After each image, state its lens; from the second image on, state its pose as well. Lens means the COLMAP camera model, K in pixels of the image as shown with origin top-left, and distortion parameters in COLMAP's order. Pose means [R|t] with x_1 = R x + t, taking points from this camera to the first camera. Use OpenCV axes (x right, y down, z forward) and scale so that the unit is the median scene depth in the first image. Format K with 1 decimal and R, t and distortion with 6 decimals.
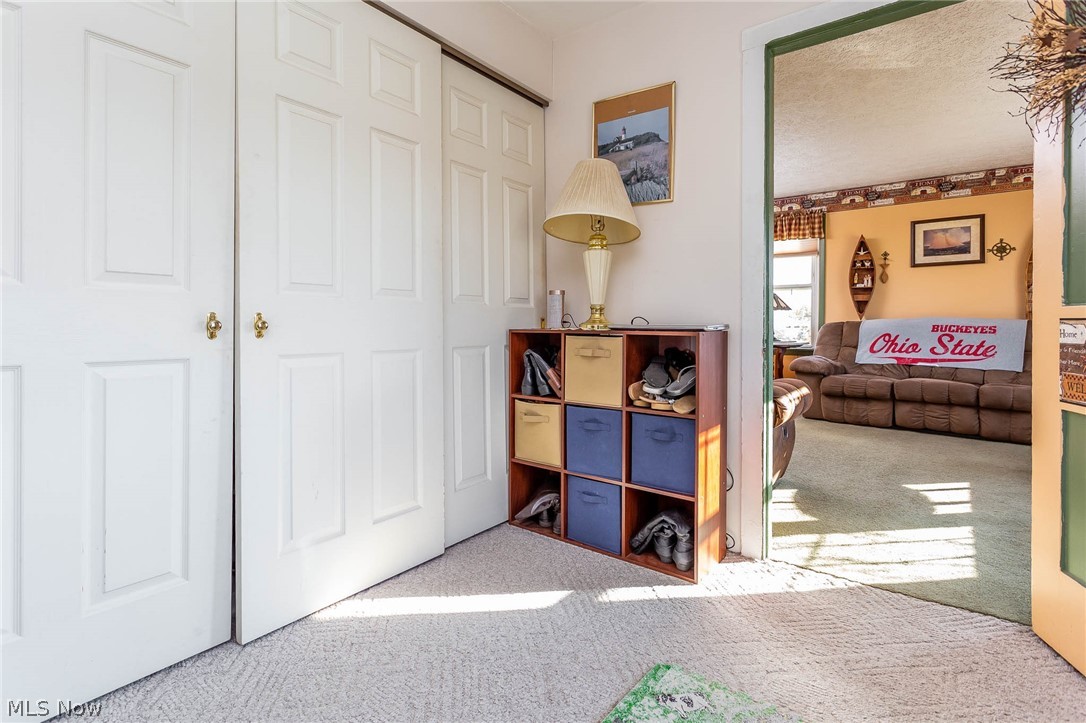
lens RADIAL K [[540.8, 0, 543.0], [0, 540.8, 342.1], [0, 0, 1]] dist [0.002495, 0.000133]
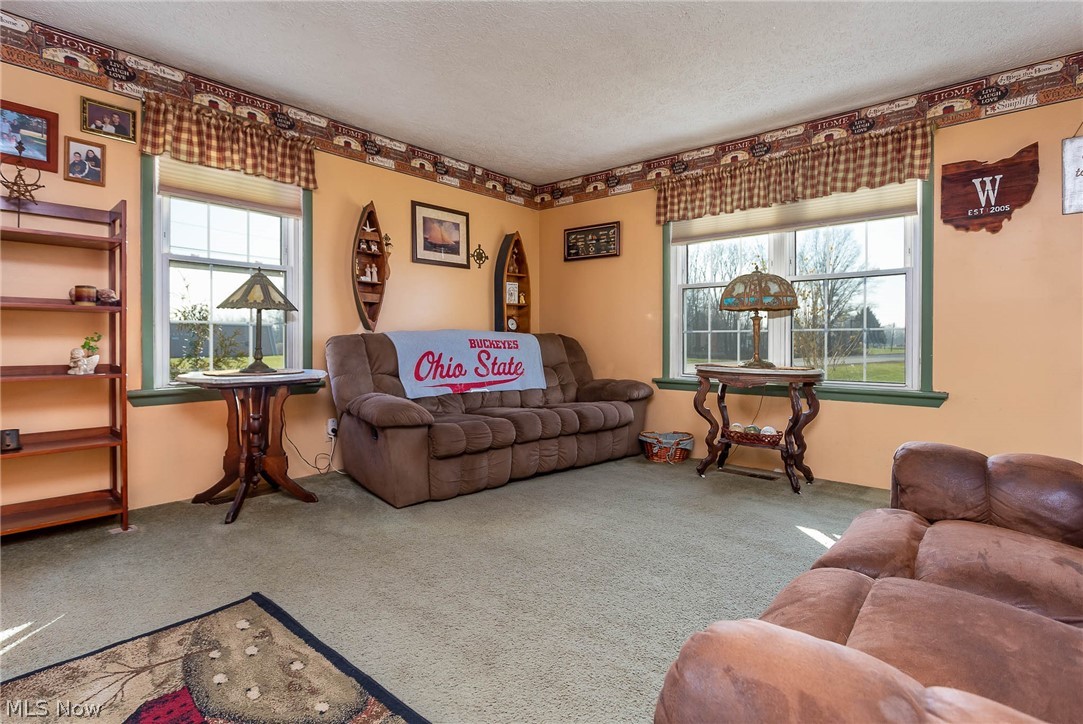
lens RADIAL K [[539.3, 0, 541.5], [0, 539.3, 342.6], [0, 0, 1]] dist [0.002495, 0.000133]
pose [[0.071727, -0.008275, 0.997390, -0.051090], [0.030089, 0.999528, 0.006129, -0.027264], [-0.996970, 0.029571, 0.071942, 0.806323]]
